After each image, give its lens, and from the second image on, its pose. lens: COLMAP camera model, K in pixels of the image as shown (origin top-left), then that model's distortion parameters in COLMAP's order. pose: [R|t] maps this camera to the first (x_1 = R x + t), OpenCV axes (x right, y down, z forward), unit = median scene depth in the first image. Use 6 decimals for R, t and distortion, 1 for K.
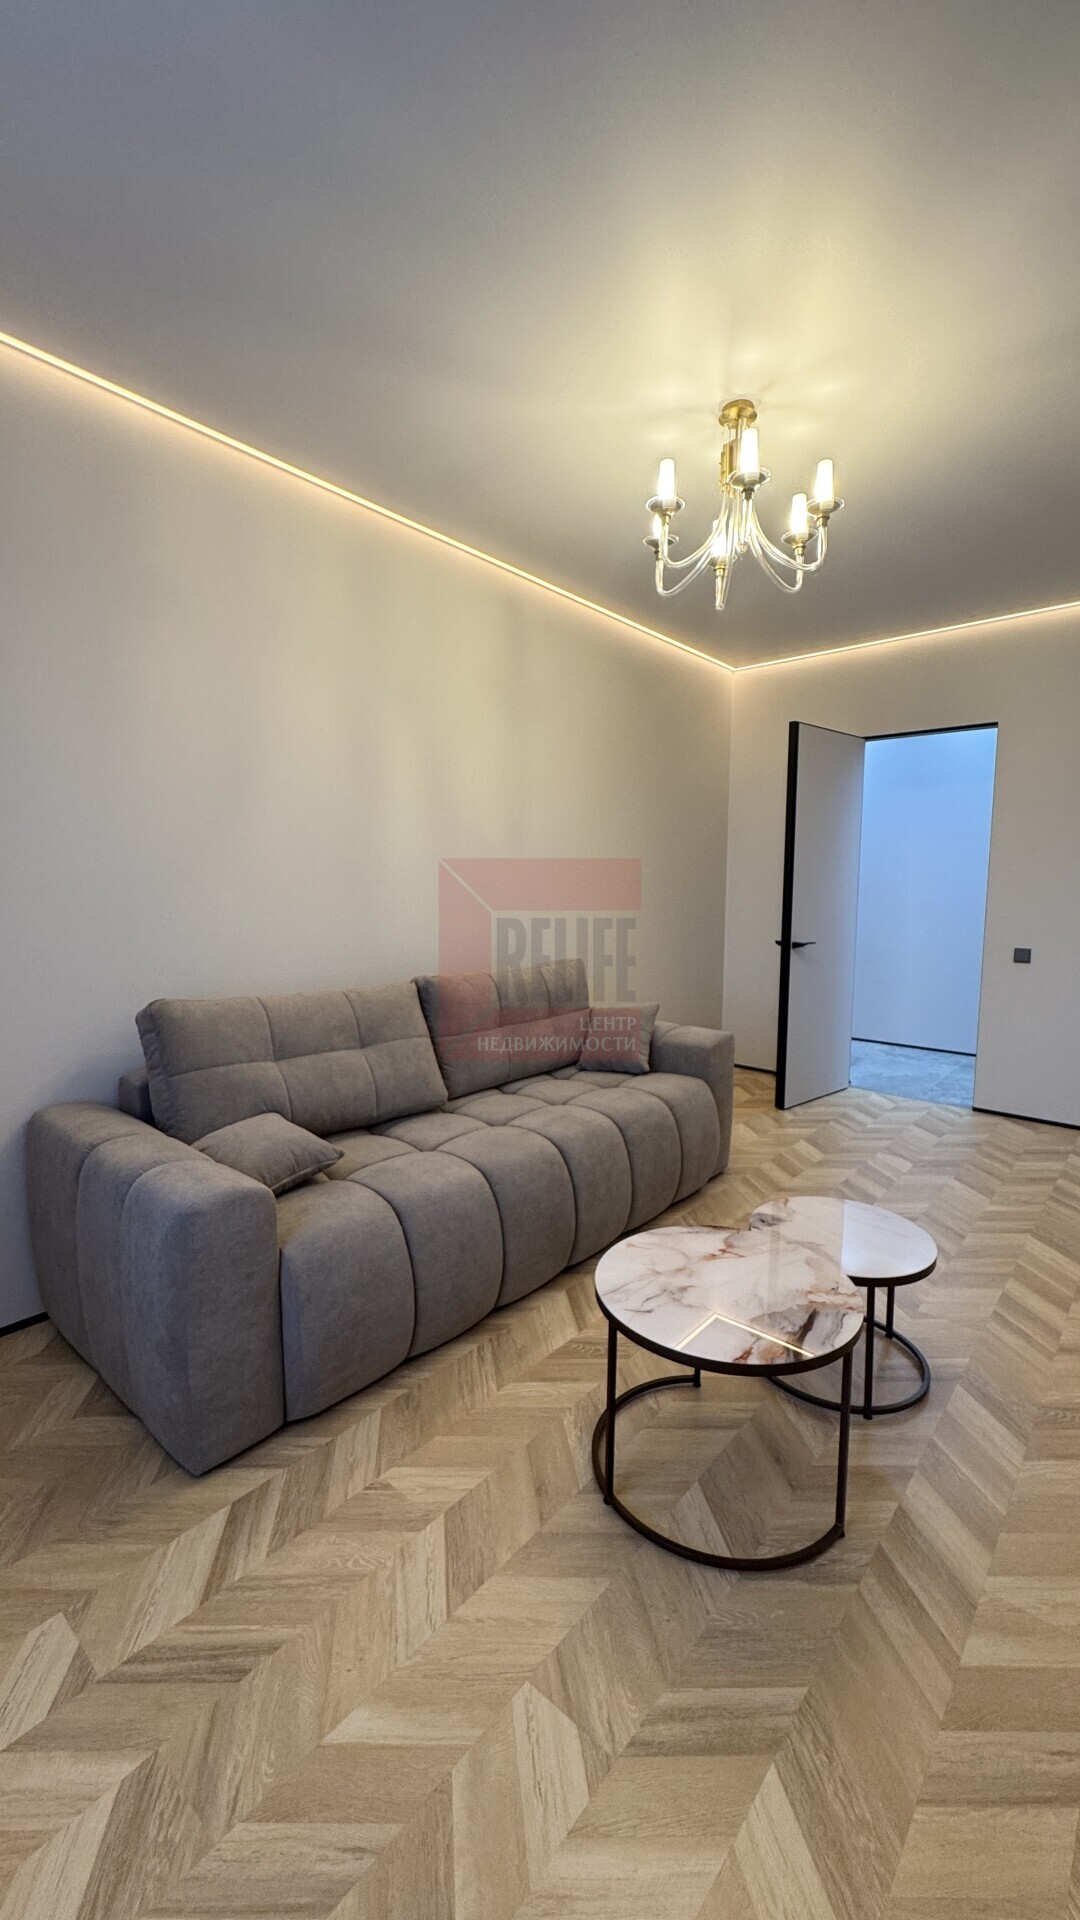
lens RADIAL K [[777.5, 0, 542.2], [0, 777.5, 959.8], [0, 0, 1]] dist [-0.000051, 0.000280]
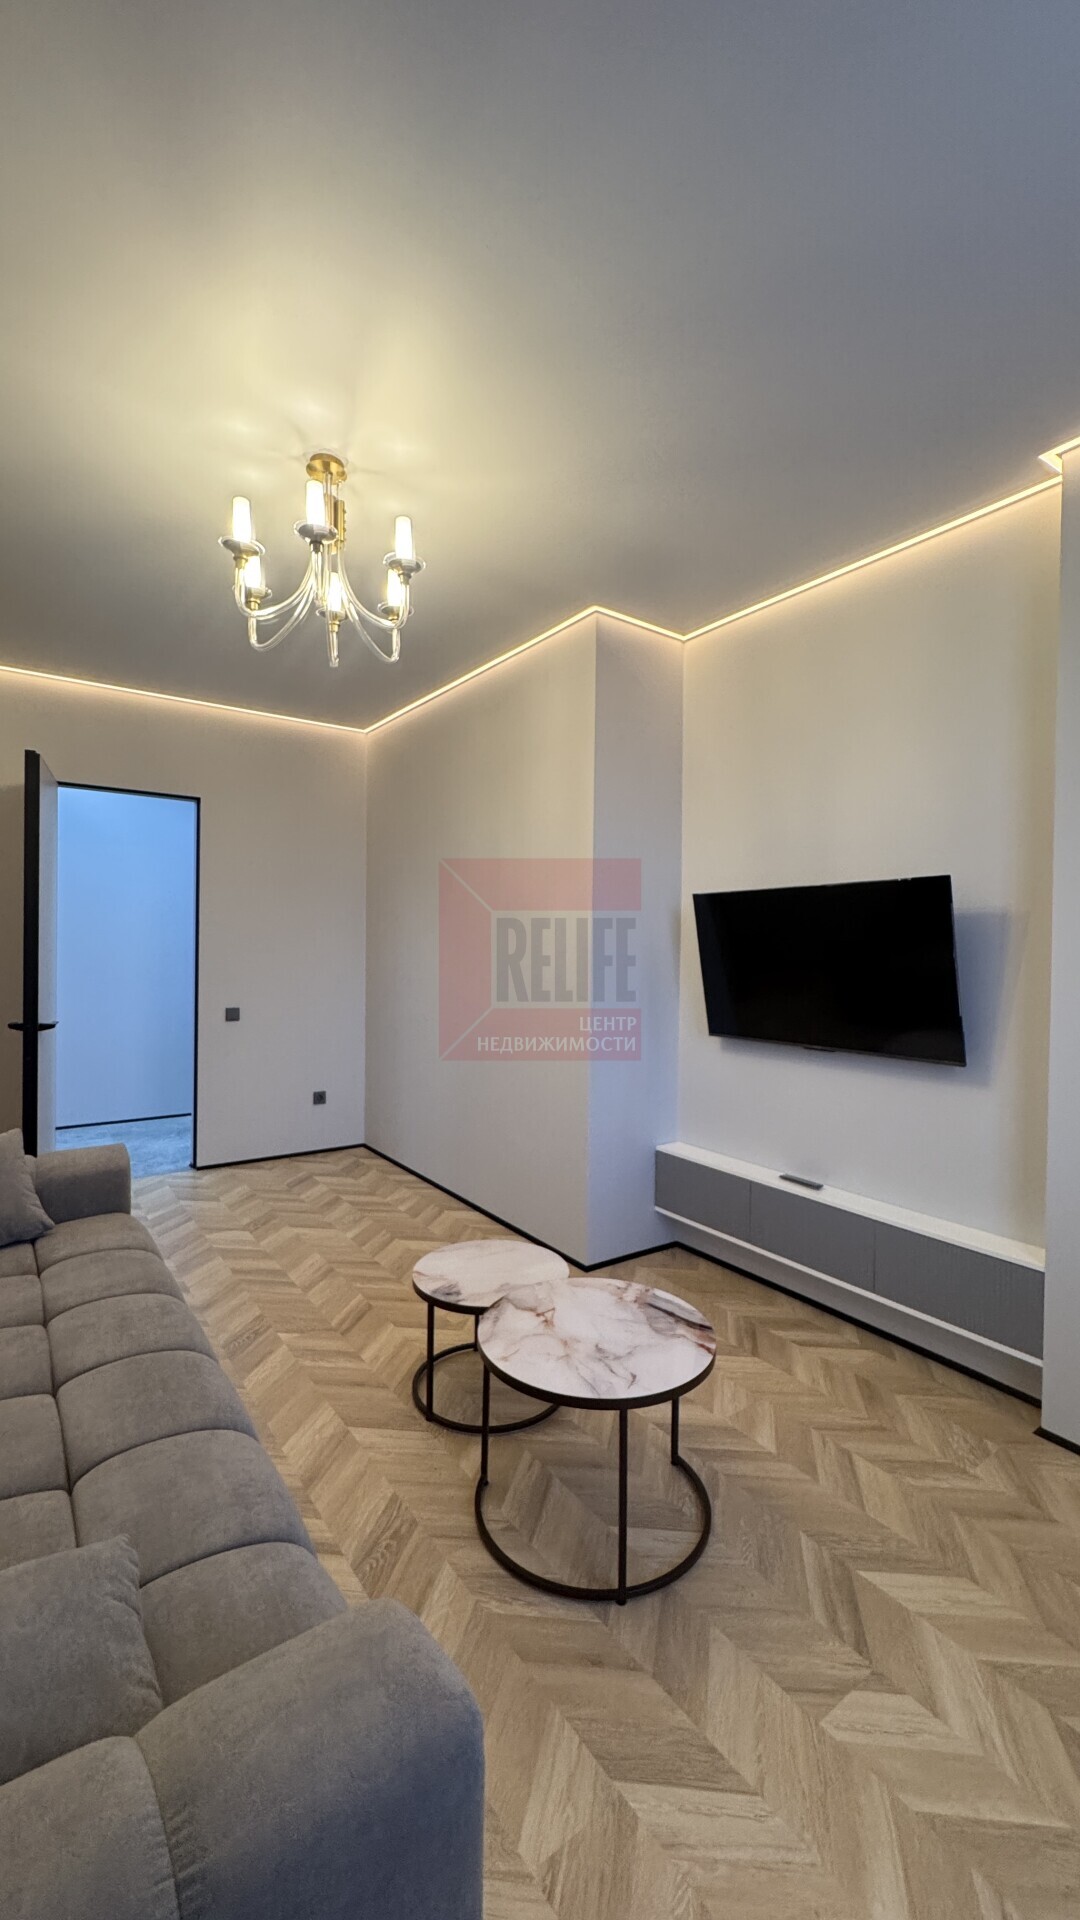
lens RADIAL K [[777.5, 0, 542.2], [0, 777.5, 959.8], [0, 0, 1]] dist [-0.000051, 0.000280]
pose [[0.225086, -0.023425, 0.974057, -0.850461], [0.088431, 0.996076, 0.003520, -0.115428], [-0.970318, 0.085345, 0.226274, 0.789262]]
